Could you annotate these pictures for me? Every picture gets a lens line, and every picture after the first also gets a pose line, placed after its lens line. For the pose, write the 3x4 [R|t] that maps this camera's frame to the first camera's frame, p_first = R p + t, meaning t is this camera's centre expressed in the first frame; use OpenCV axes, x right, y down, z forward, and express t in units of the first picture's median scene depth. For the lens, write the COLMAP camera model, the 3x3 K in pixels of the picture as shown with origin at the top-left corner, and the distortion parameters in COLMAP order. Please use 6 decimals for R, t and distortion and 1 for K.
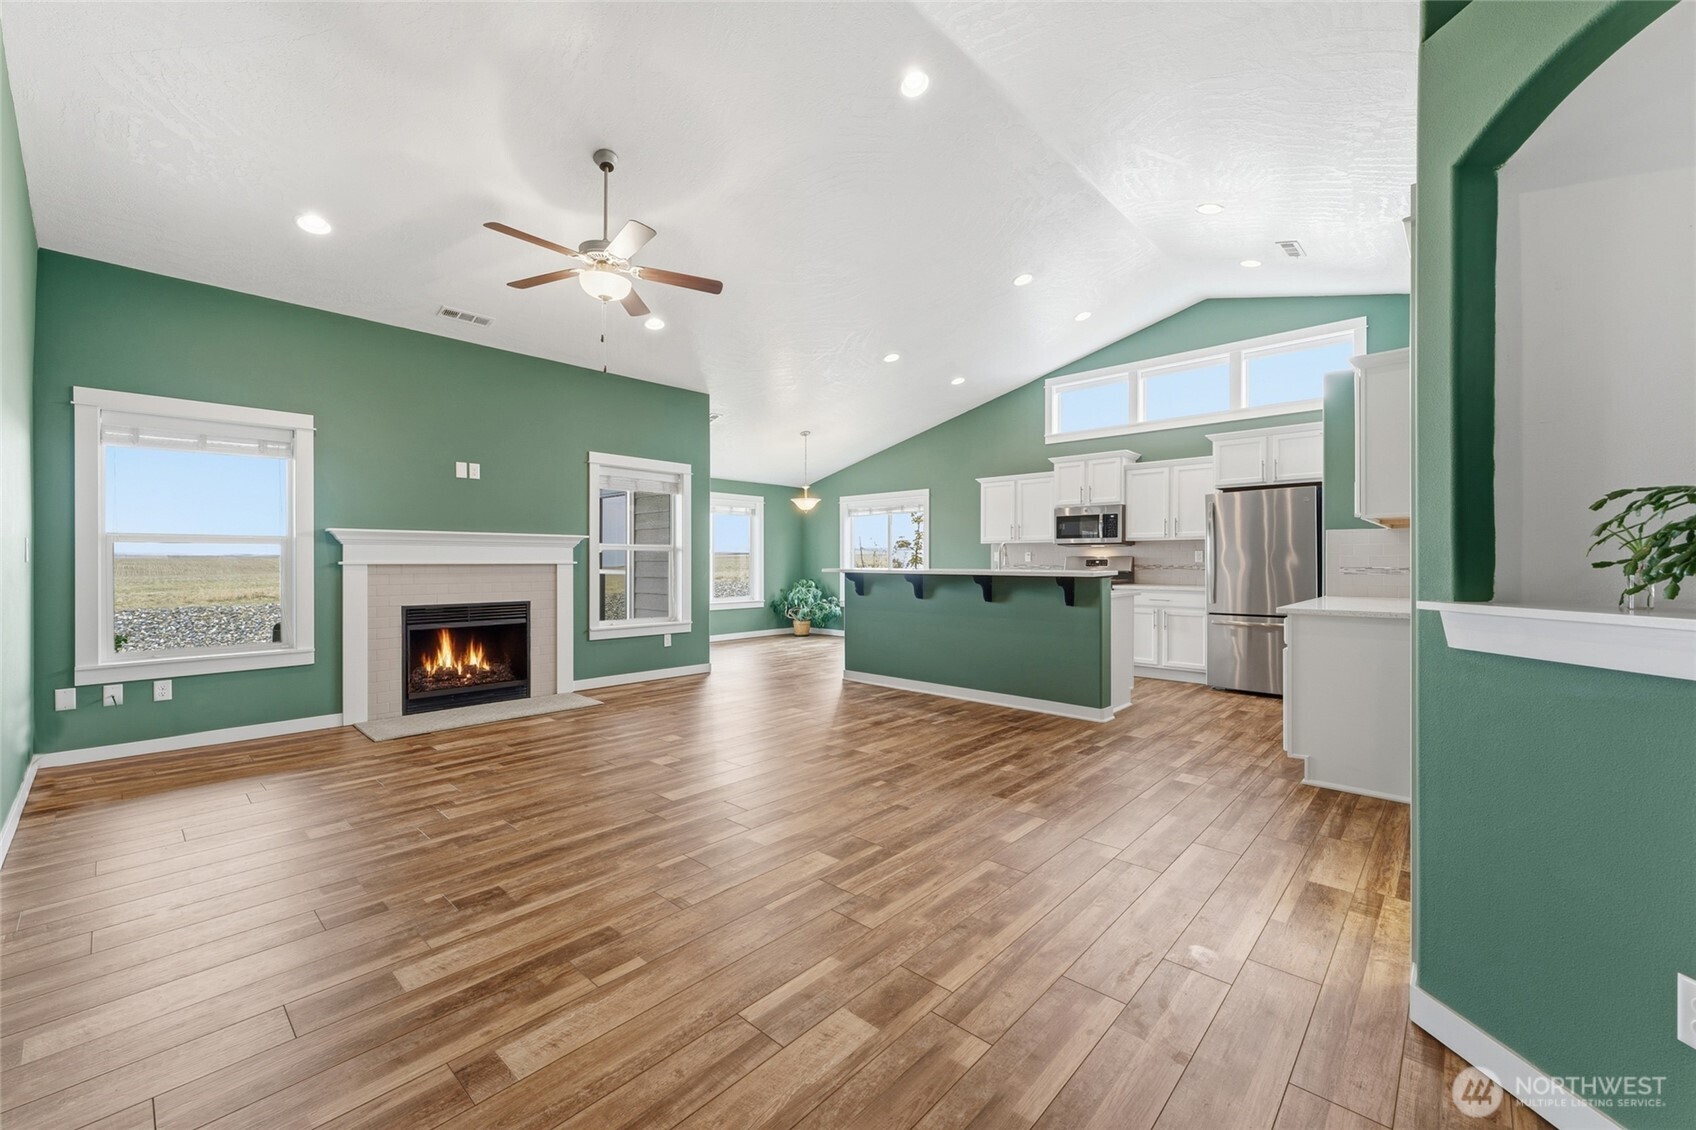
lens RADIAL K [[679.4, 0, 839.7], [0, 679.4, 561.6], [0, 0, 1]] dist [0.007405, -0.000340]
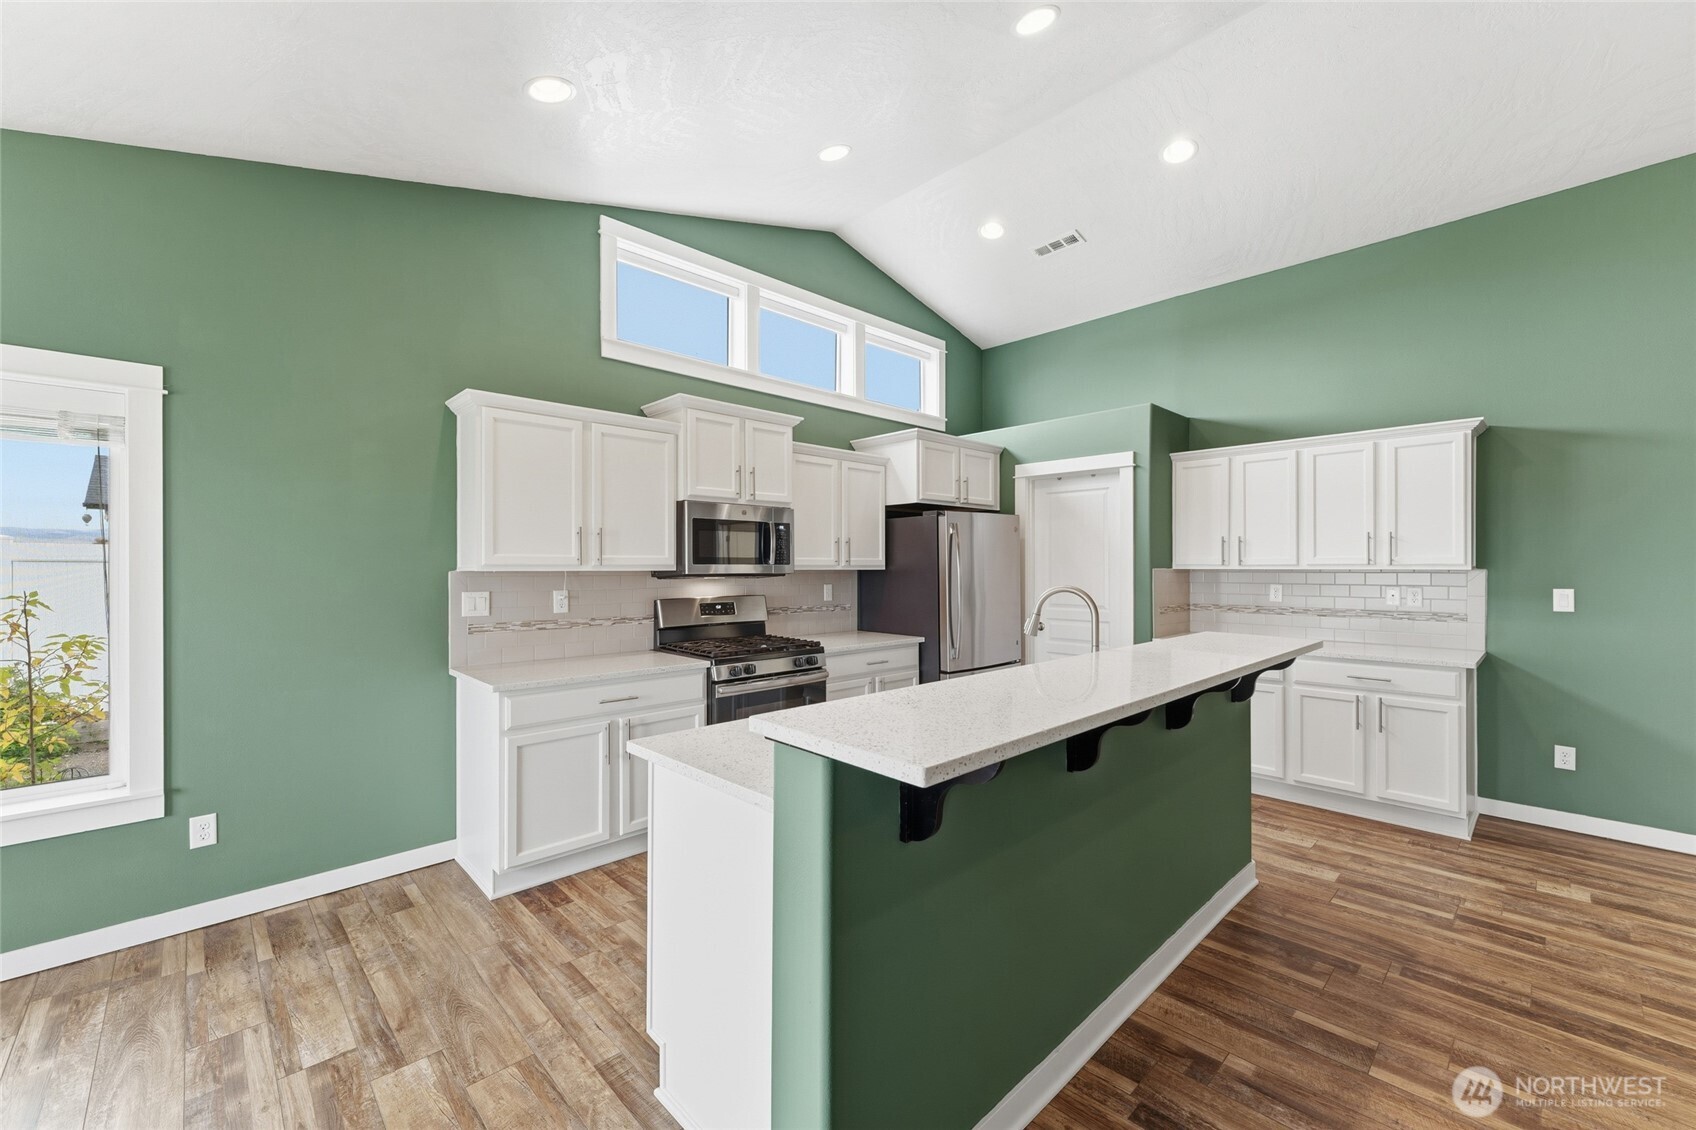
lens RADIAL K [[679.4, 0, 846.0], [0, 679.4, 568.0], [0, 0, 1]] dist [0.007405, -0.000340]
pose [[0.045435, 0.000025, 0.998967, -0.178313], [0.002392, 0.999997, -0.000134, -0.034277], [-0.998964, 0.002395, 0.045435, 0.977303]]
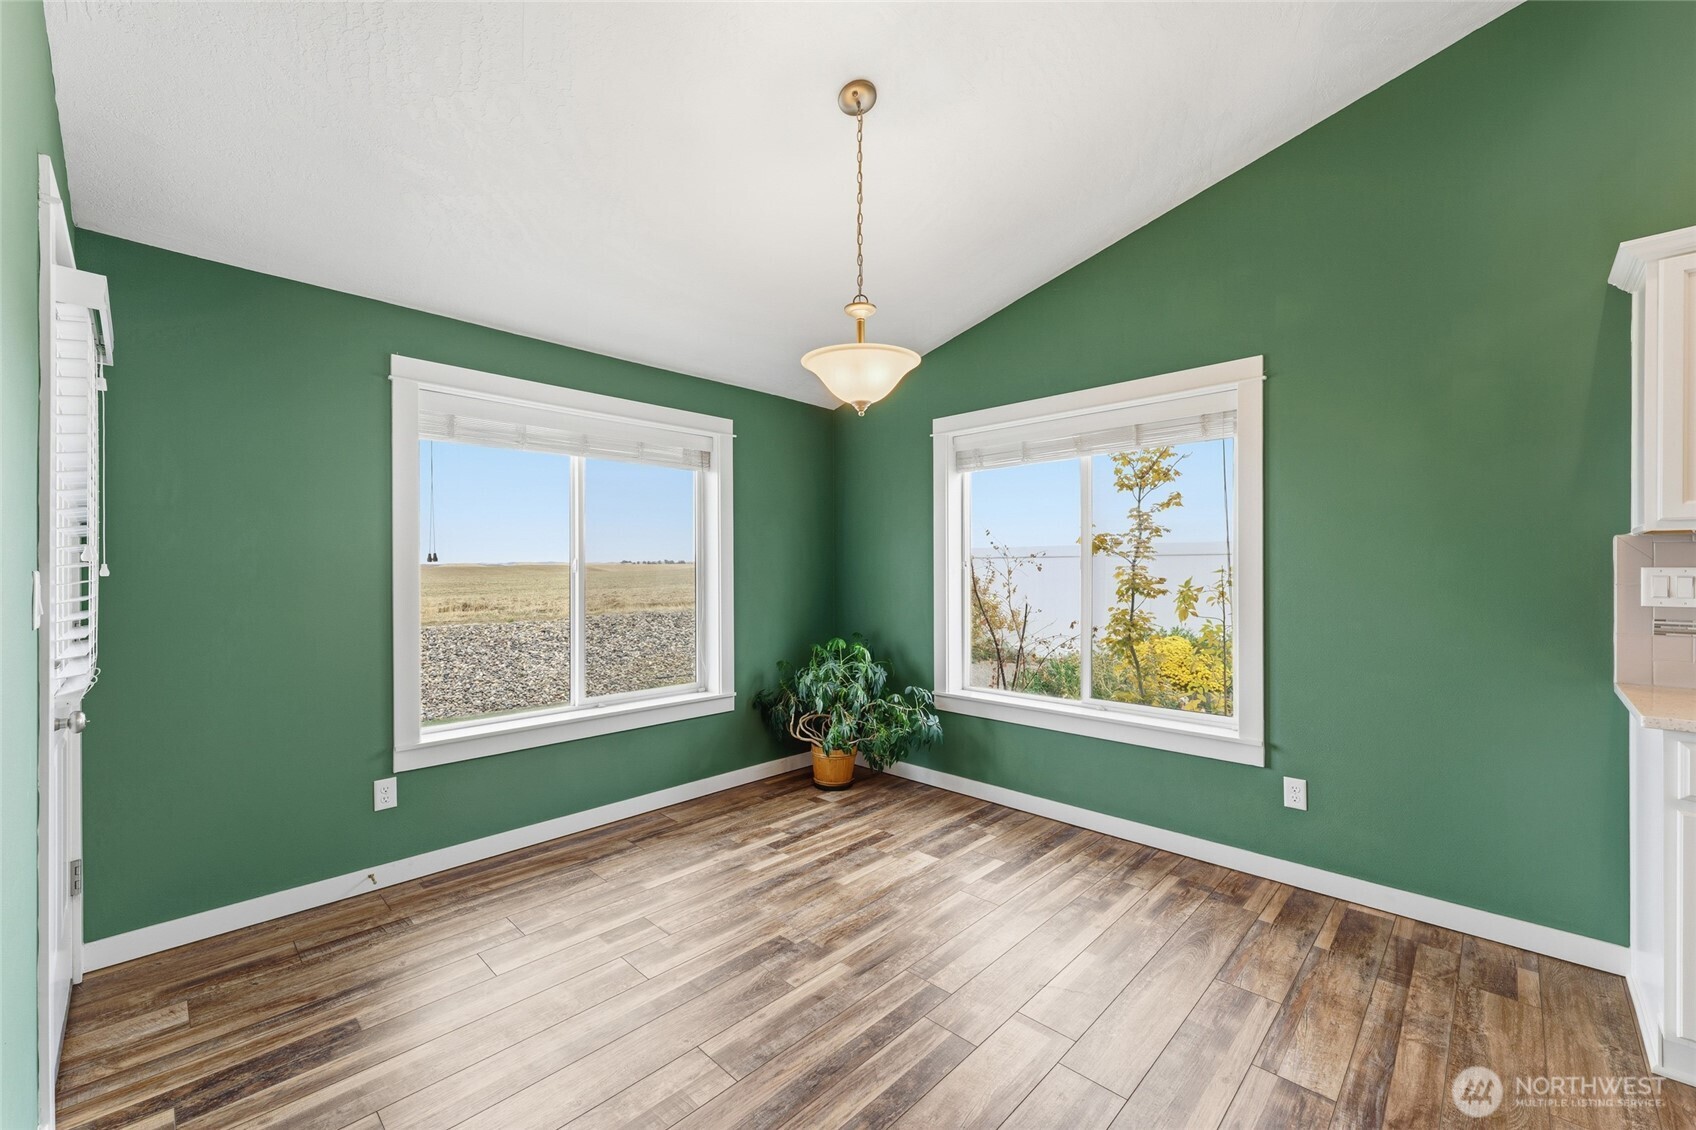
lens RADIAL K [[679.4, 0, 844.7], [0, 679.4, 571.8], [0, 0, 1]] dist [0.007405, -0.000340]
pose [[0.999969, -0.001204, -0.007719, -0.071598], [0.001246, 0.999985, 0.005397, -0.019016], [0.007712, -0.005407, 0.999956, 0.958913]]
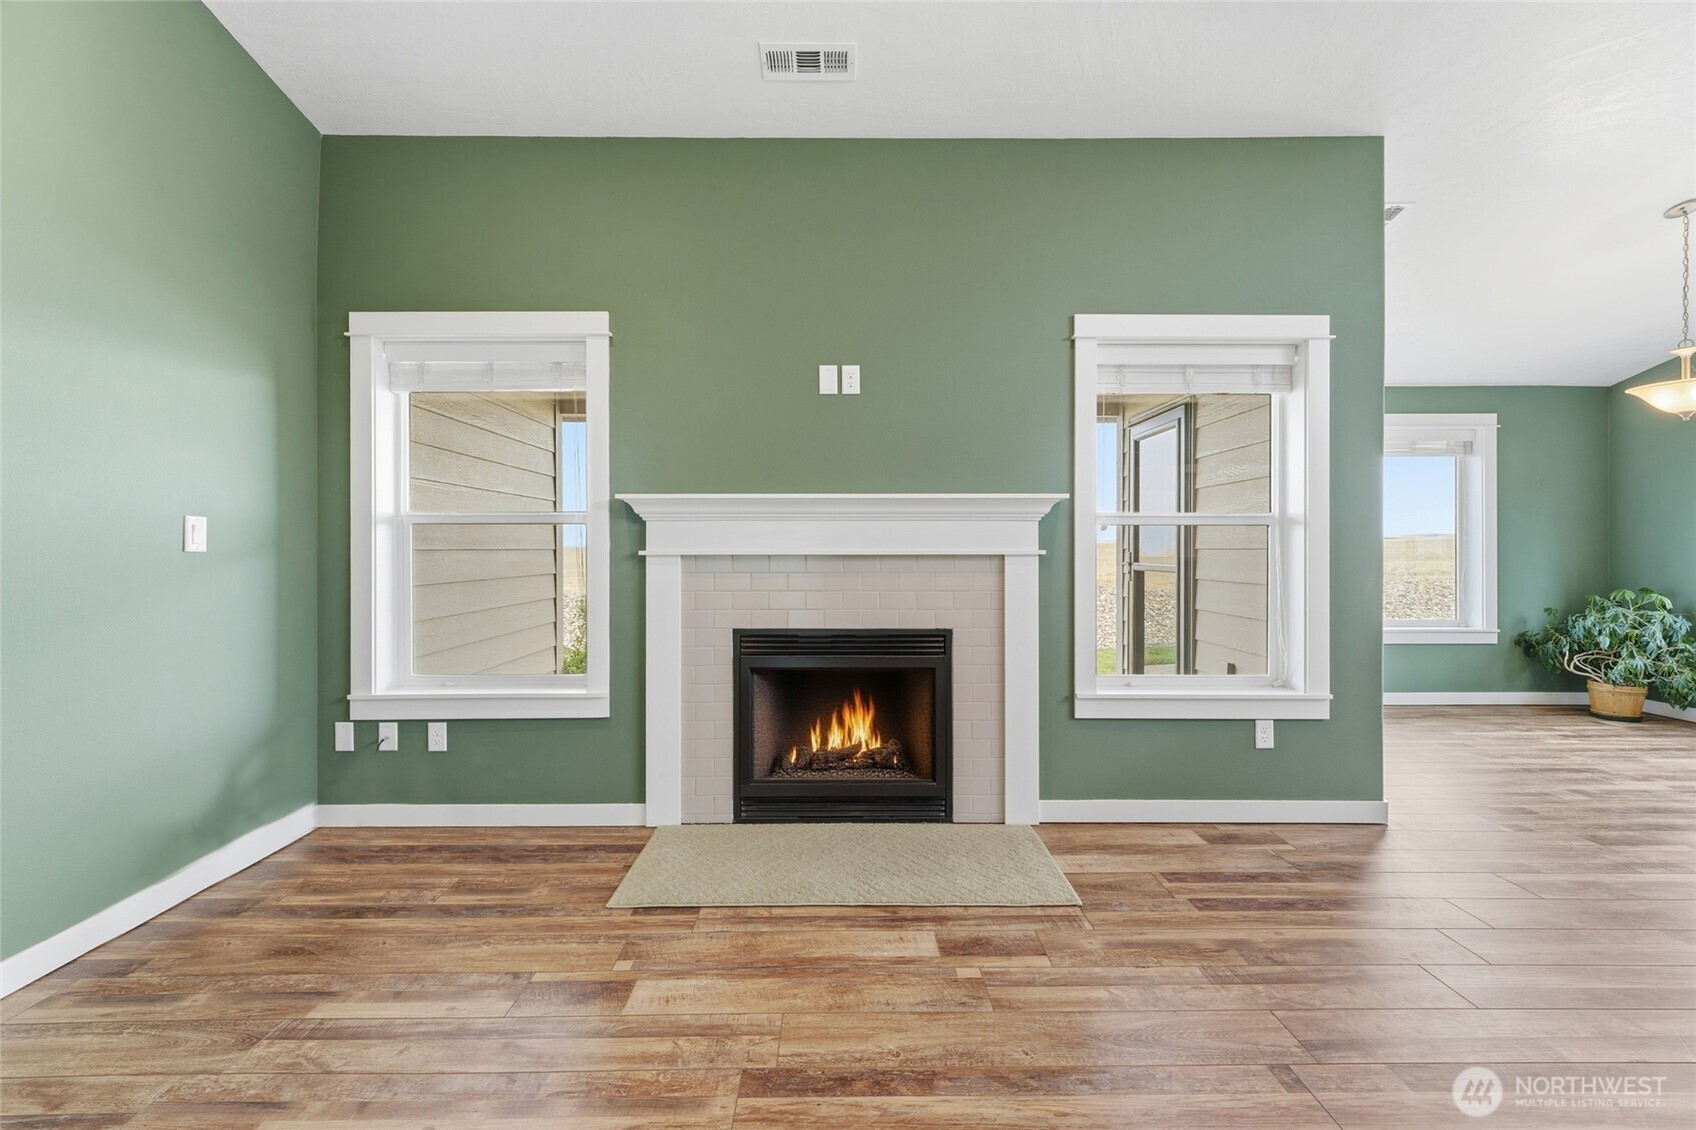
lens RADIAL K [[679.4, 0, 852.9], [0, 679.4, 551.7], [0, 0, 1]] dist [0.007405, -0.000340]
pose [[0.698097, 0.002083, -0.716000, -0.128976], [0.001430, 0.999990, 0.004304, -0.000878], [0.716002, -0.004028, 0.698087, 0.522744]]
